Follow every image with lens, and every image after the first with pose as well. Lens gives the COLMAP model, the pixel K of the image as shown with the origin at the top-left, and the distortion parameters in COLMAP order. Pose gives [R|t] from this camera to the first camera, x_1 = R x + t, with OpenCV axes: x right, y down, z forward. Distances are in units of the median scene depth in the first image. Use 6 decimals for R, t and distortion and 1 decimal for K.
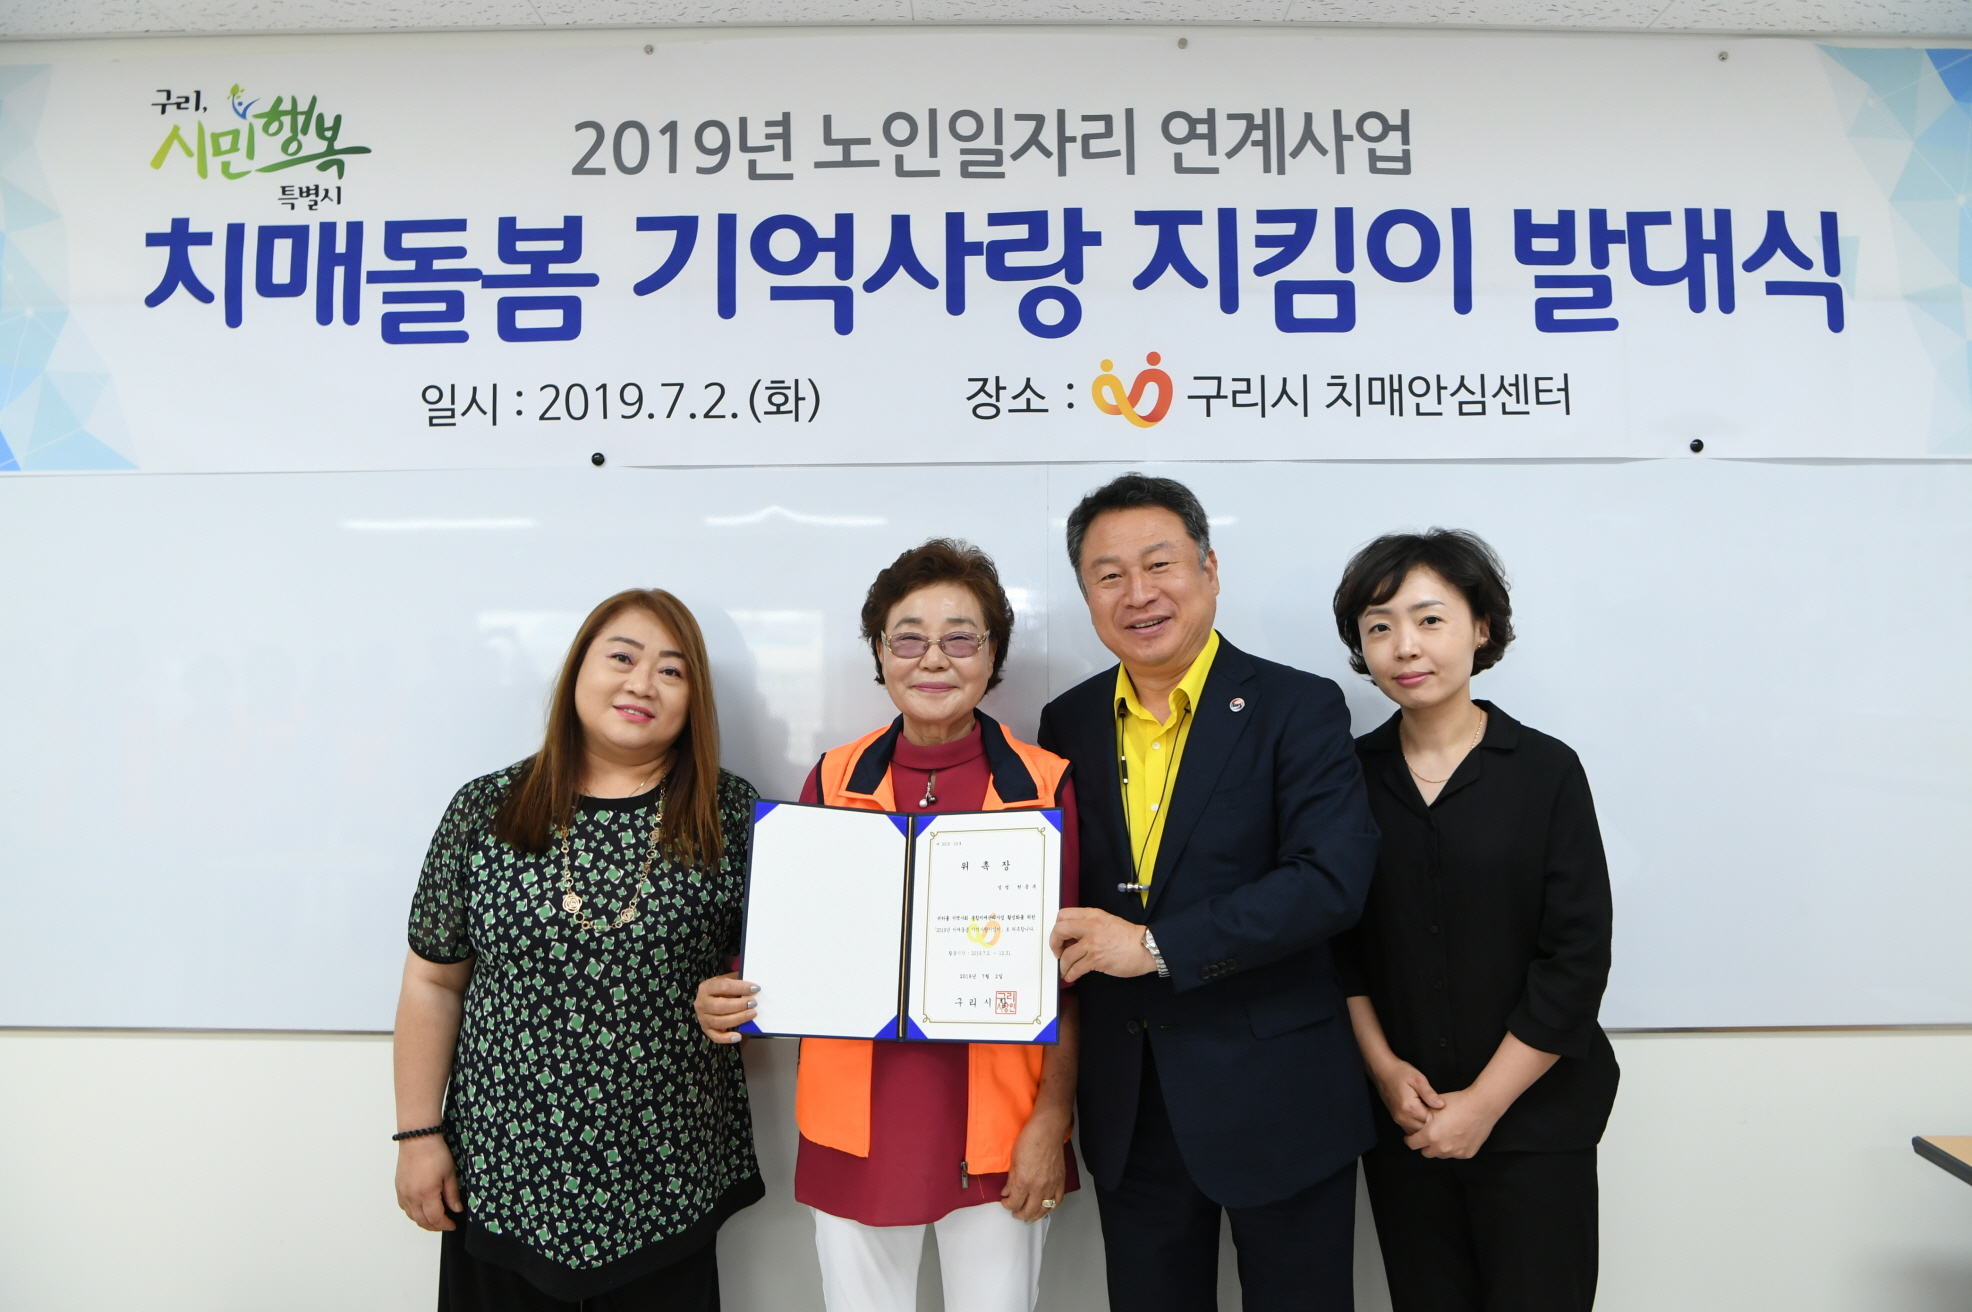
lens RADIAL K [[1482.3, 0, 998.0], [0, 1482.3, 670.8], [0, 0, 1]] dist [-0.064771, 0.026727]
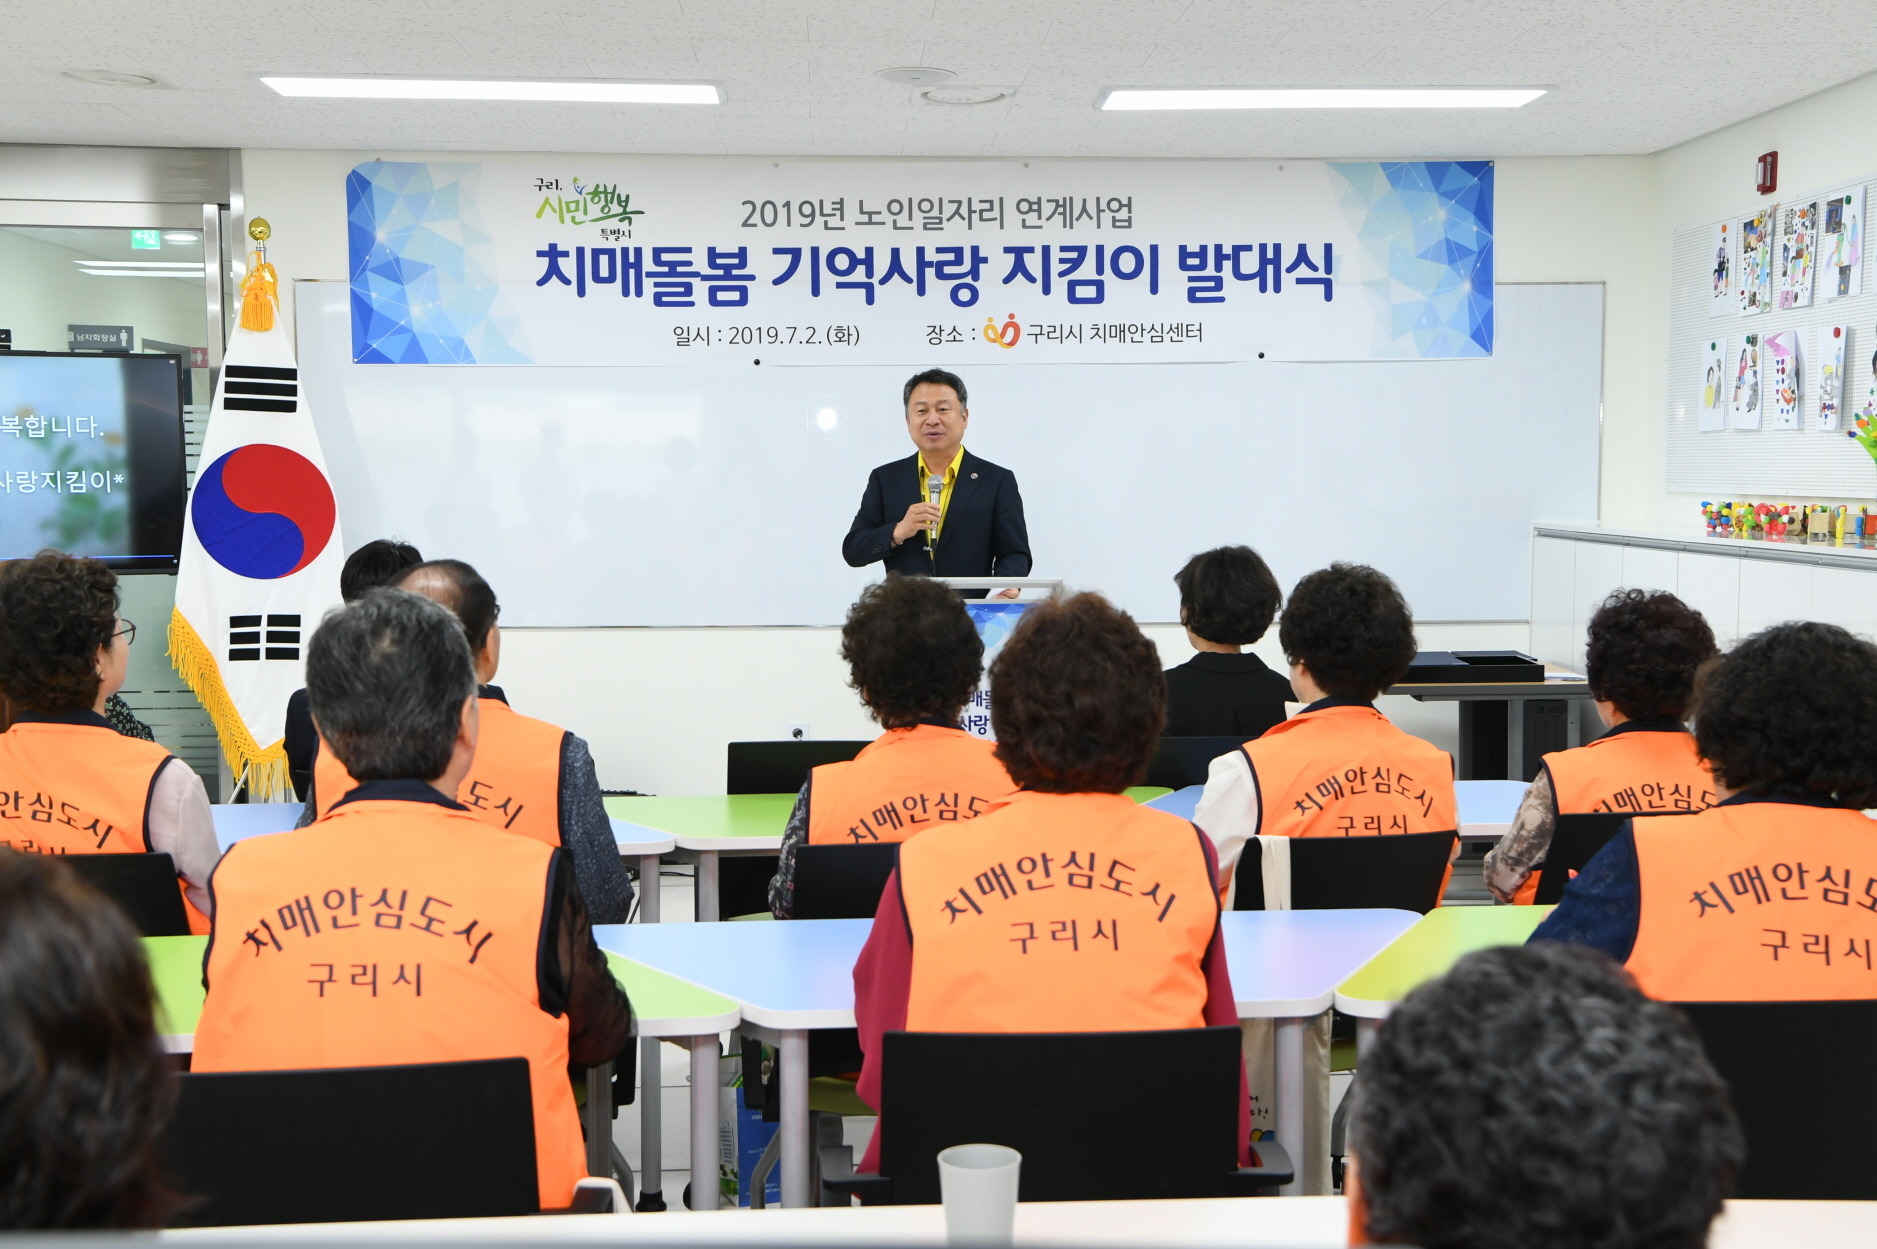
lens RADIAL K [[2270.5, 0, 947.7], [0, 2270.5, 637.0], [0, 0, 1]] dist [0.084994, 0.103742]
pose [[0.998687, -0.004795, 0.051012, -0.163043], [0.000092, 0.995778, 0.091799, -0.047522], [-0.051236, -0.091673, 0.994470, -2.385263]]
